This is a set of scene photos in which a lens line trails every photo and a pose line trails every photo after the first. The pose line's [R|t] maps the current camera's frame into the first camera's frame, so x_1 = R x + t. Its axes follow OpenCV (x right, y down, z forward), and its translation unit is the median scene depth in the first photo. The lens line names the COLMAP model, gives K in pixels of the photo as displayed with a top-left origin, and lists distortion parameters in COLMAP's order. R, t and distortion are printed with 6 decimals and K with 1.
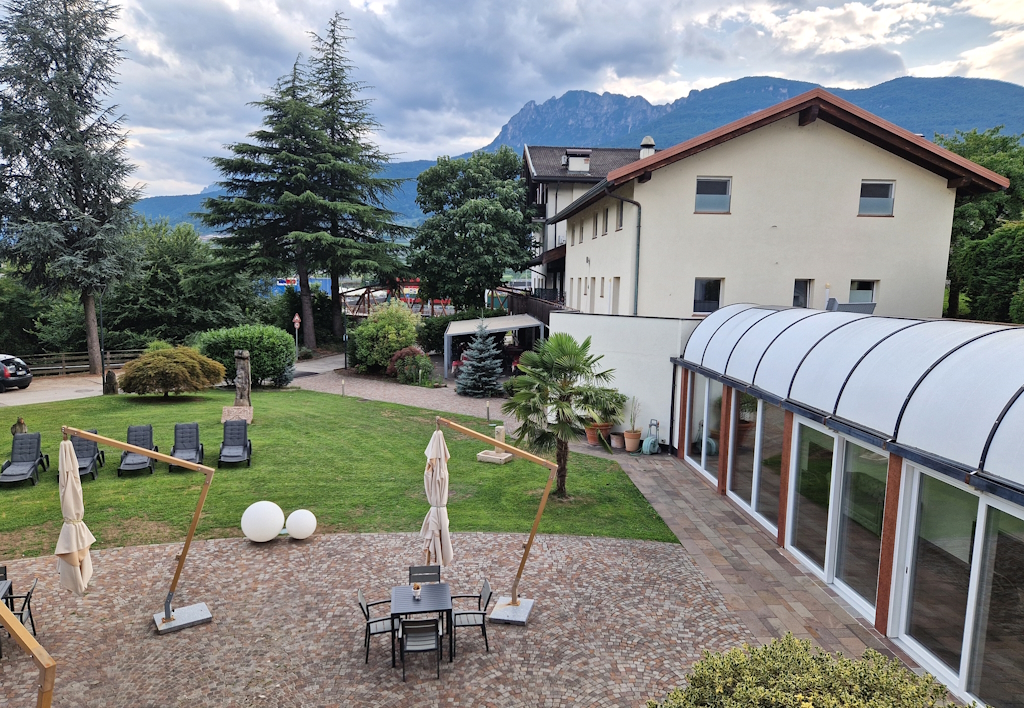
lens RADIAL K [[729.2, 0, 512.2], [0, 729.2, 379.4], [0, 0, 1]] dist [0.084050, -0.094671]
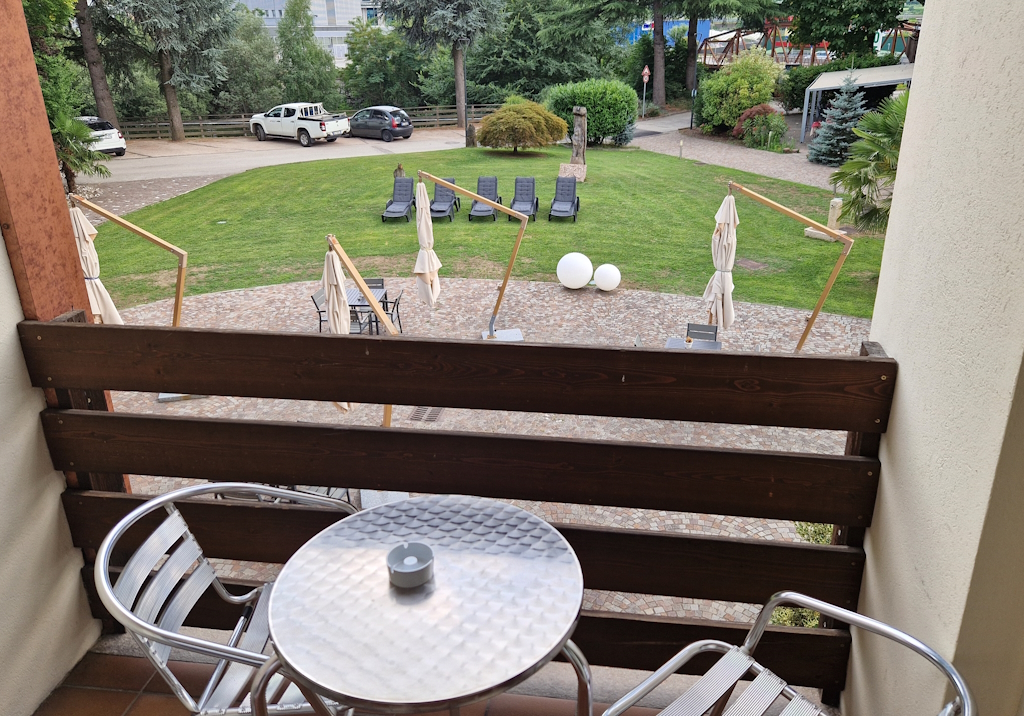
lens RADIAL K [[828.2, 0, 512.0], [0, 828.2, 358.0], [0, 0, 1]] dist [0.091915, -0.095883]
pose [[0.886504, 0.150932, -0.437412, 0.100822], [-0.036065, 0.964969, 0.259875, -0.001206], [0.461312, -0.214605, 0.860892, -0.103568]]
